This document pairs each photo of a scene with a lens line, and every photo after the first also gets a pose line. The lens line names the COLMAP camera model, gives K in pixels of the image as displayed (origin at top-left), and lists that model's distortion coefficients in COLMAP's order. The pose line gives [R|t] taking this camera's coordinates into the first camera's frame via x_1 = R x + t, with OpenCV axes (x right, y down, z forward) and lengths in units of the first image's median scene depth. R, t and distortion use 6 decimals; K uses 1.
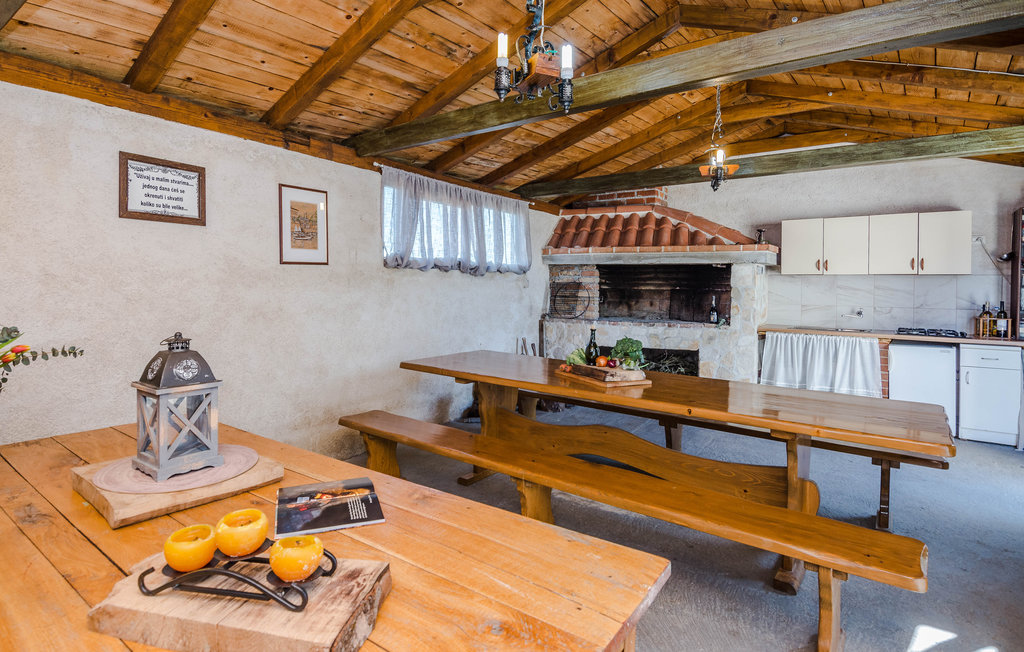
lens RADIAL K [[512.8, 0, 494.3], [0, 512.8, 295.2], [0, 0, 1]] dist [-0.010968, -0.008513]
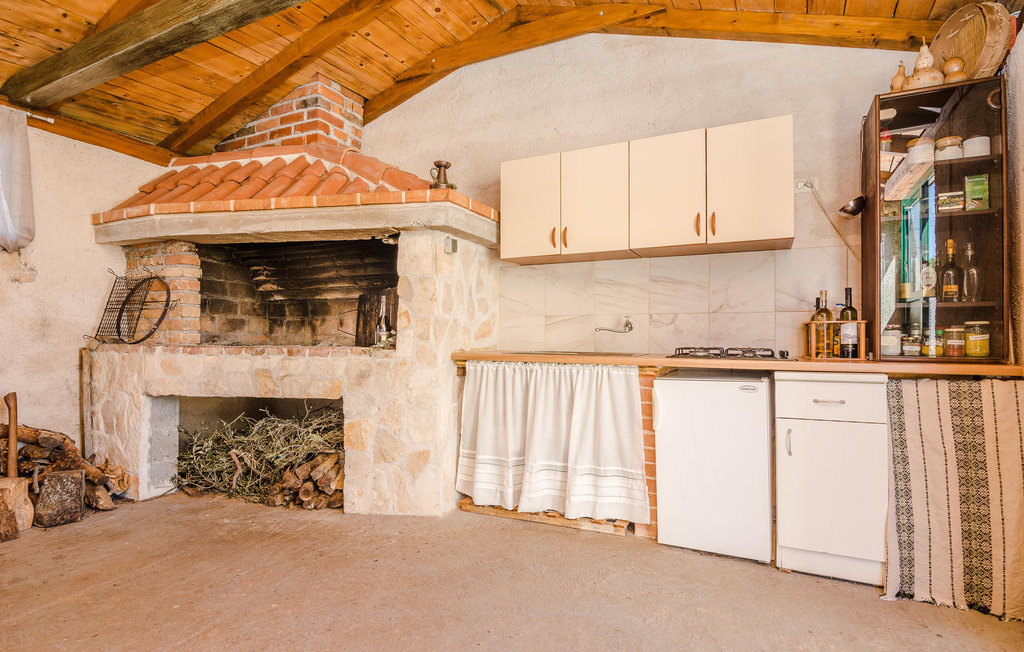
lens RADIAL K [[512.8, 0, 506.4], [0, 512.8, 333.2], [0, 0, 1]] dist [-0.010968, -0.008513]
pose [[0.980368, -0.003684, 0.197144, 0.526411], [0.008814, 0.999645, -0.025152, 0.063709], [-0.196981, 0.026396, 0.980052, 0.521139]]
